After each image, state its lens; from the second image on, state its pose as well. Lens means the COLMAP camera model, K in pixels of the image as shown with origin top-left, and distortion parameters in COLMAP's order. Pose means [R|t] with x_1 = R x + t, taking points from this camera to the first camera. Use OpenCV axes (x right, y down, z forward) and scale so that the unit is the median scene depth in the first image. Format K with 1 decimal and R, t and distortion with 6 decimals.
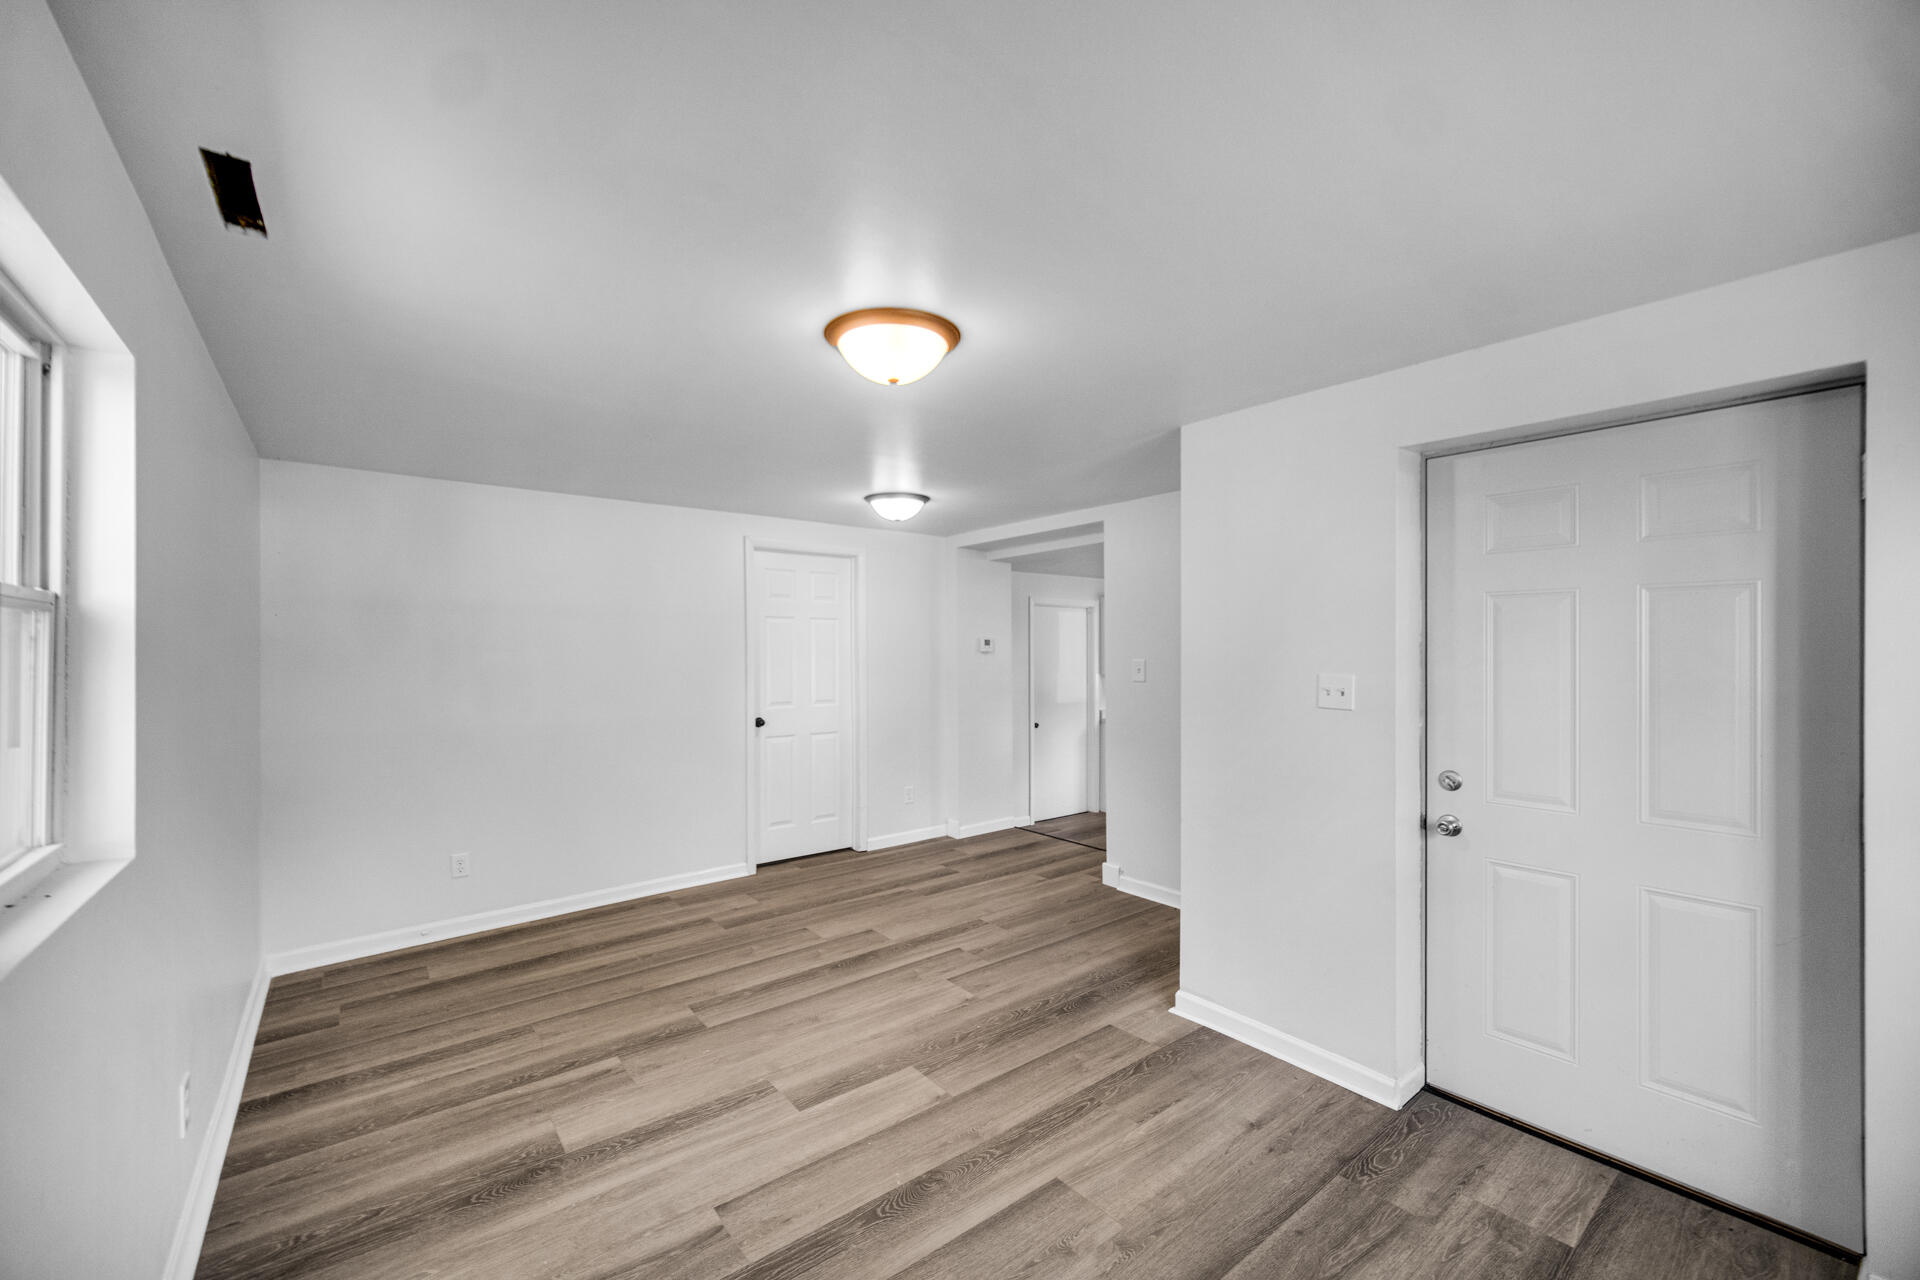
lens RADIAL K [[760.9, 0, 952.1], [0, 760.9, 654.5], [0, 0, 1]] dist [-0.007442, -0.000197]
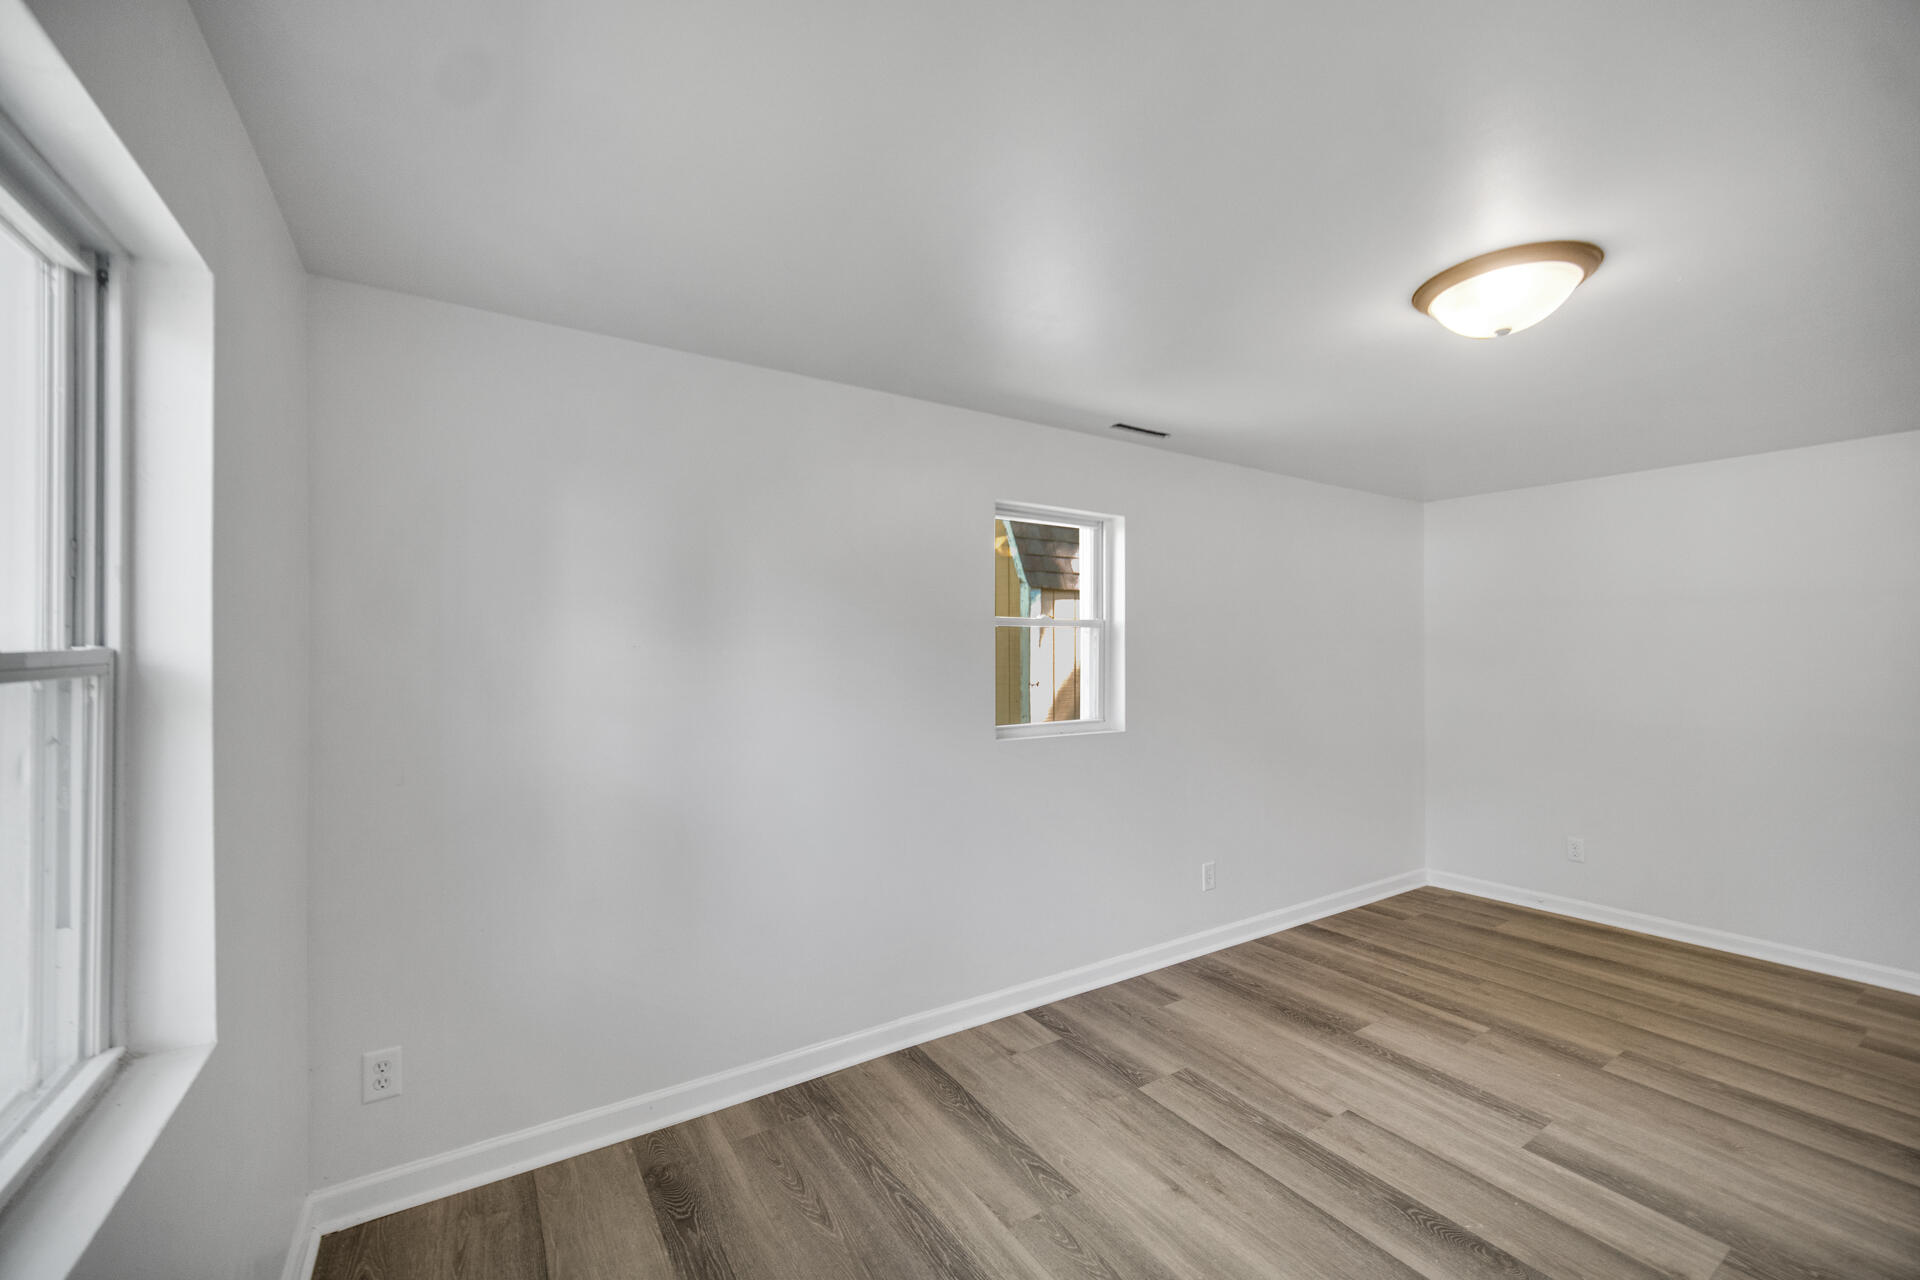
lens RADIAL K [[760.9, 0, 952.1], [0, 760.9, 654.5], [0, 0, 1]] dist [-0.007442, -0.000197]
pose [[-0.089562, 0.013823, -0.995885, 0.615052], [-0.007507, 0.999866, 0.014553, 0.002870], [0.995953, 0.008779, -0.089446, 0.323728]]
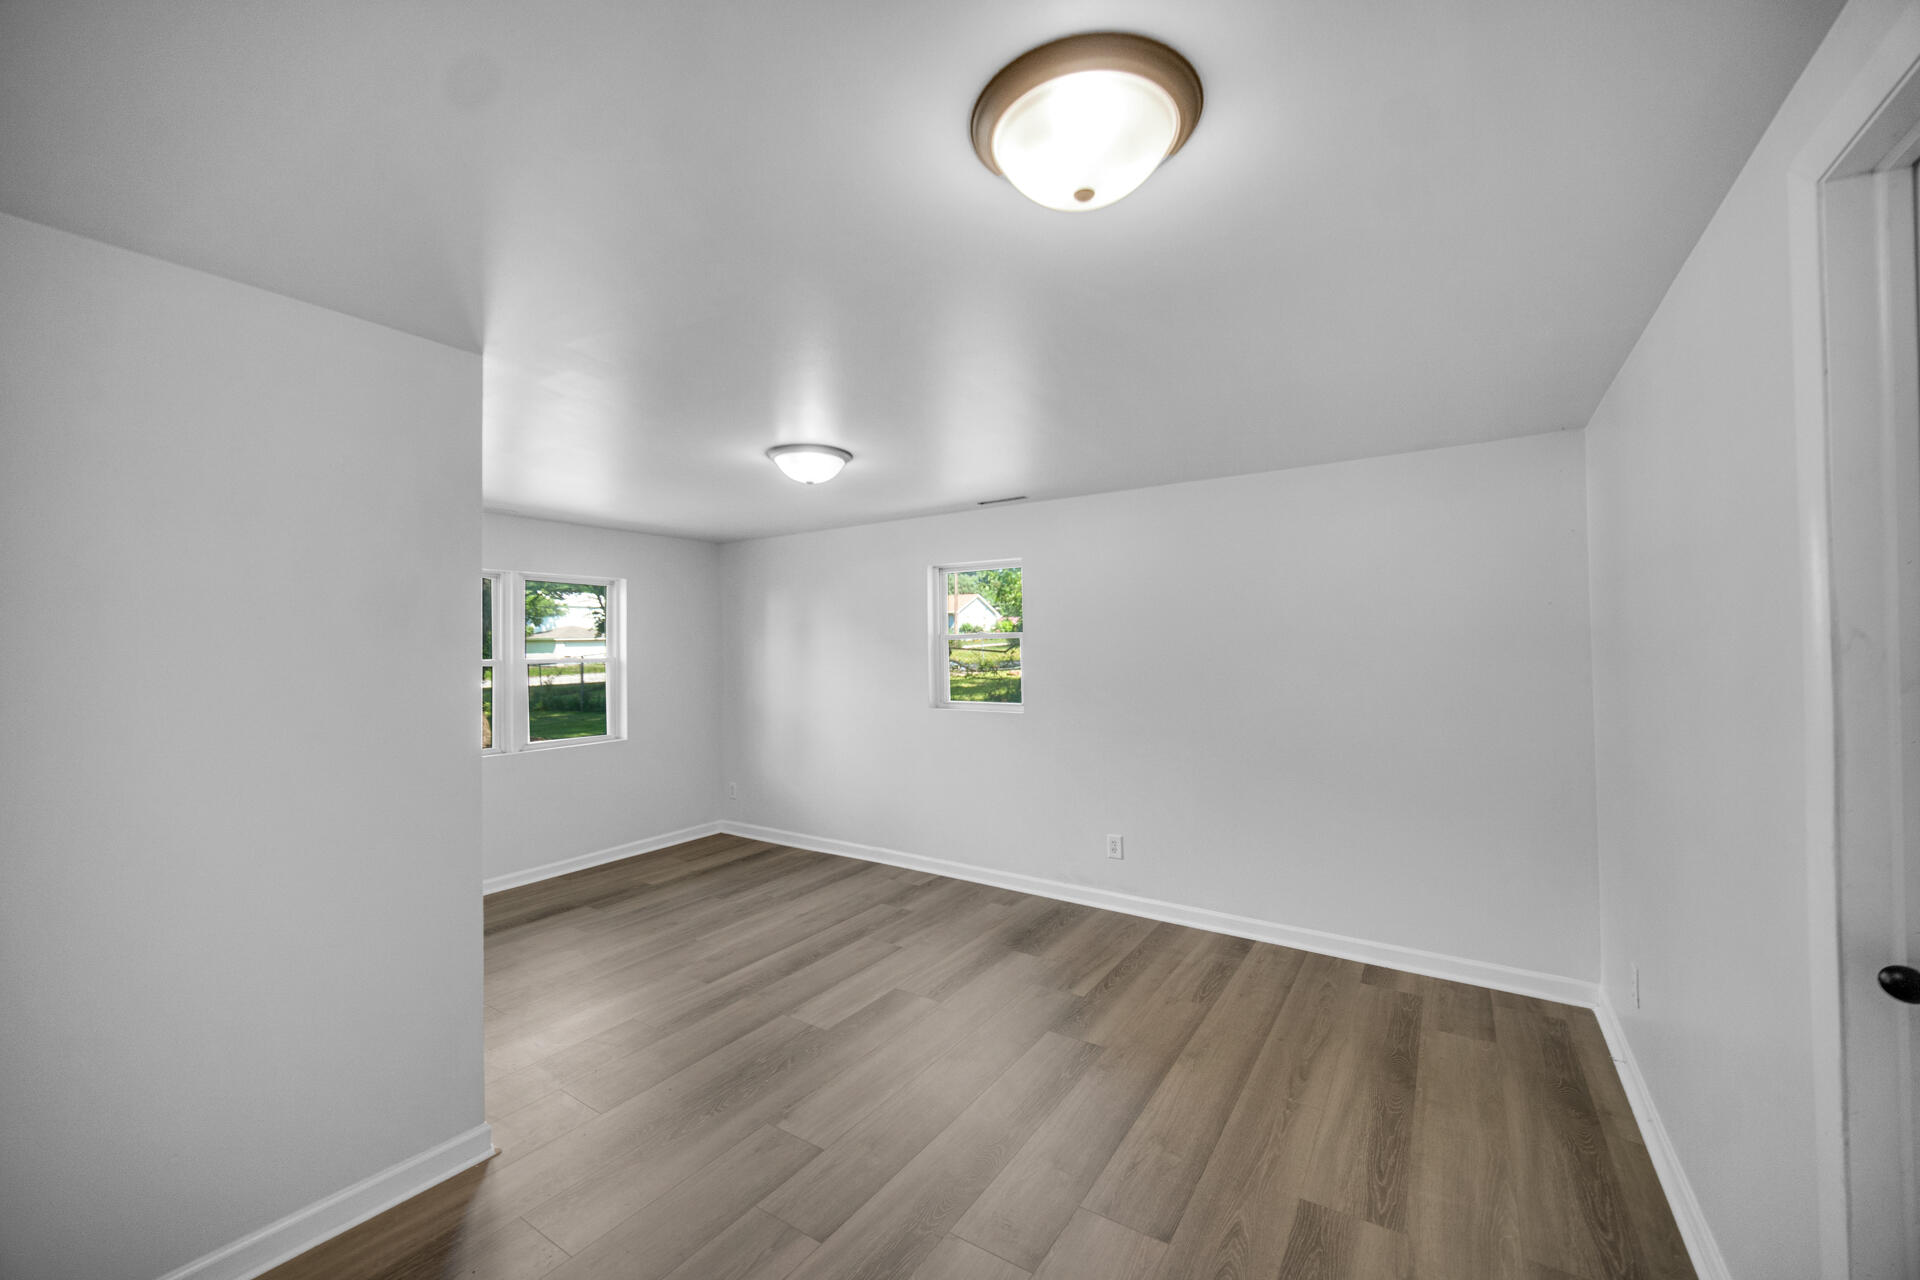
lens RADIAL K [[752.1, 0, 960.0], [0, 752.1, 640.0], [0, 0, 1]] dist [-0.008917, -0.000090]
pose [[-0.946444, 0.006765, -0.322798, 0.099949], [0.010724, 0.999887, -0.010488, -0.008357], [0.322691, -0.013388, -0.946410, 1.902101]]
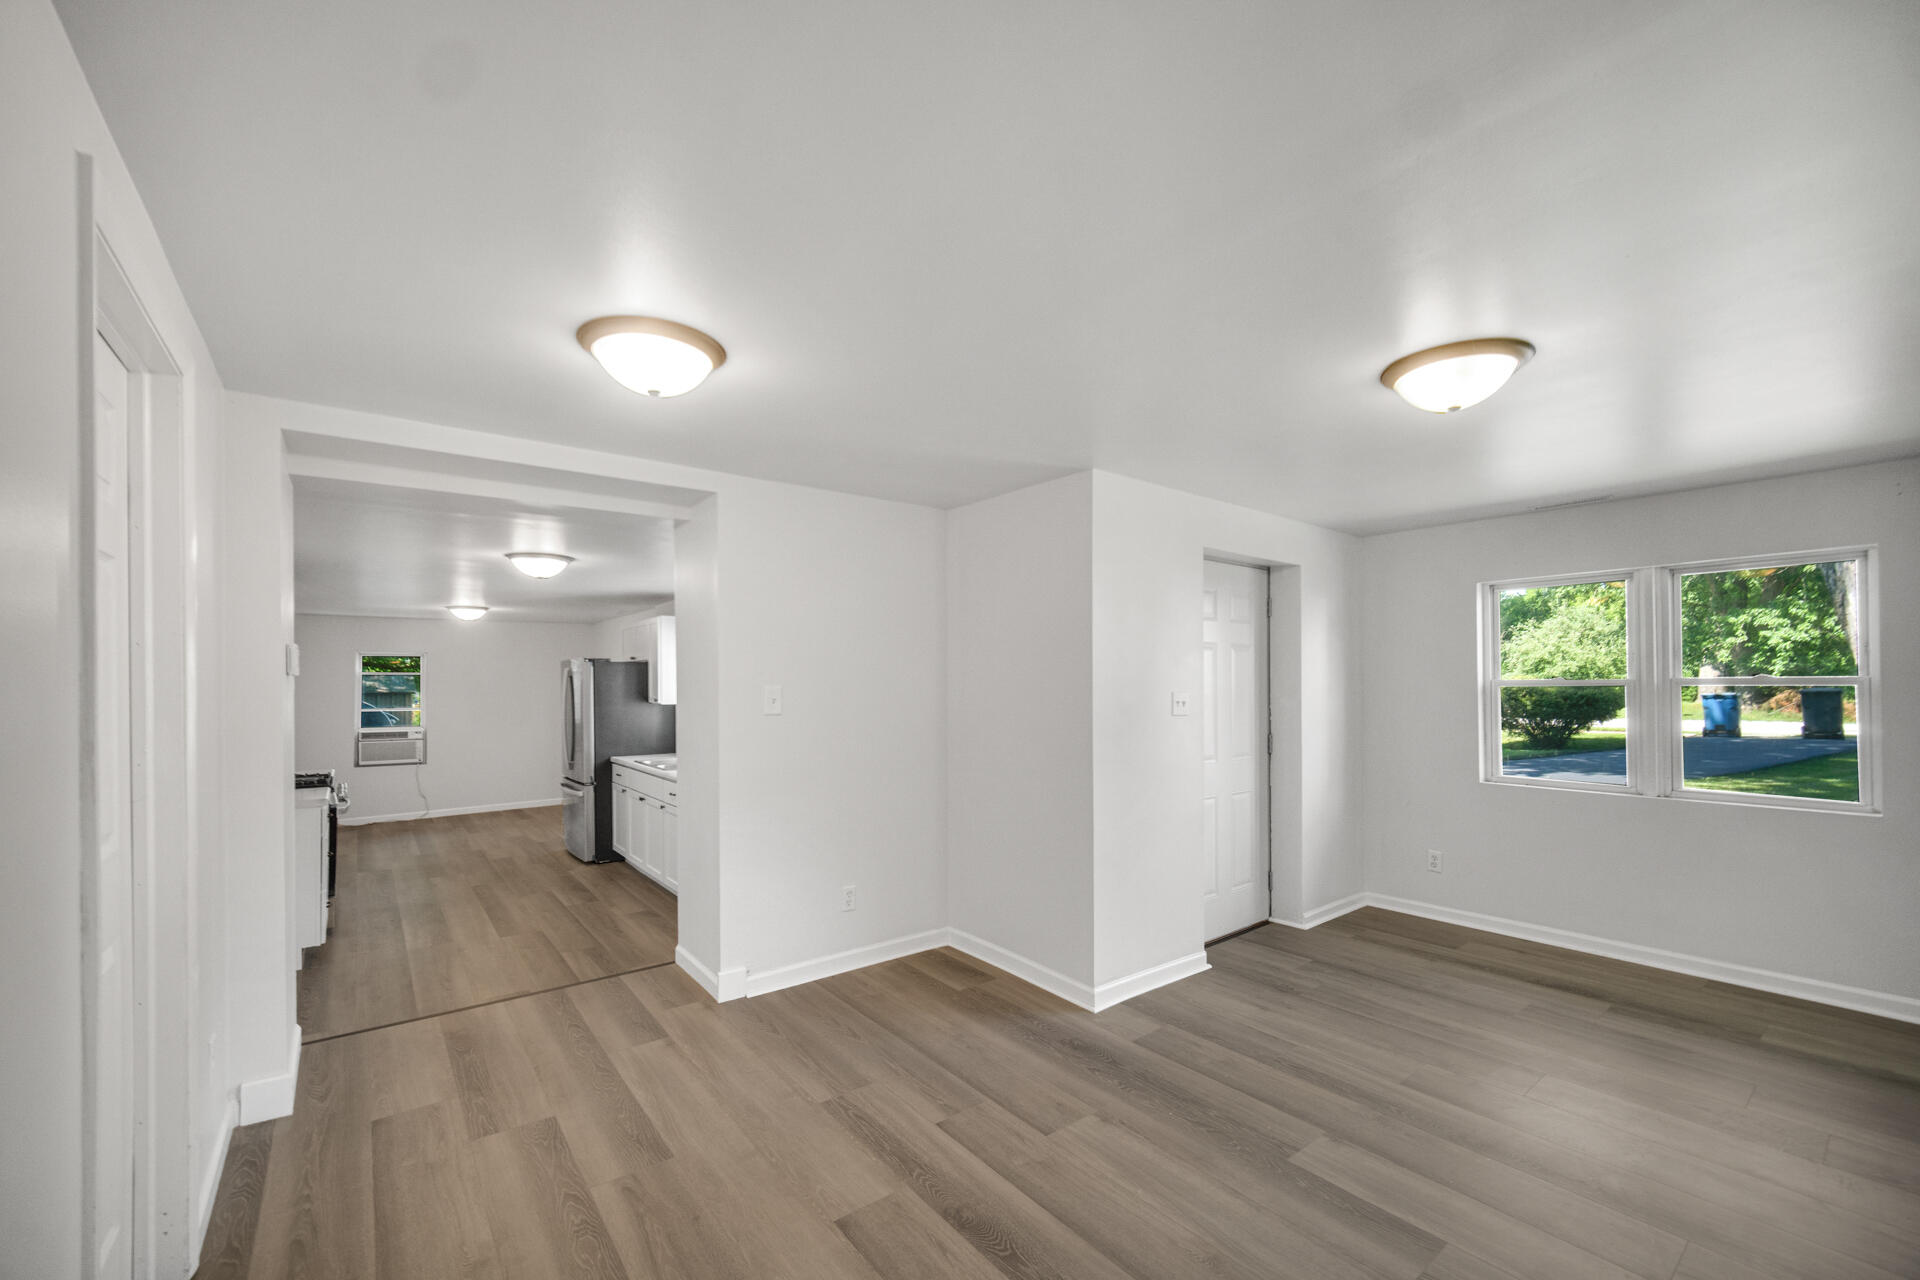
lens RADIAL K [[779.3, 0, 952.7], [0, 779.3, 675.0], [0, 0, 1]] dist [-0.002350, -0.000117]
pose [[0.009478, 0.009409, 0.999911, -0.845770], [0.005865, 0.999938, -0.009464, 0.005412], [-0.999938, 0.005954, 0.009422, 1.235336]]
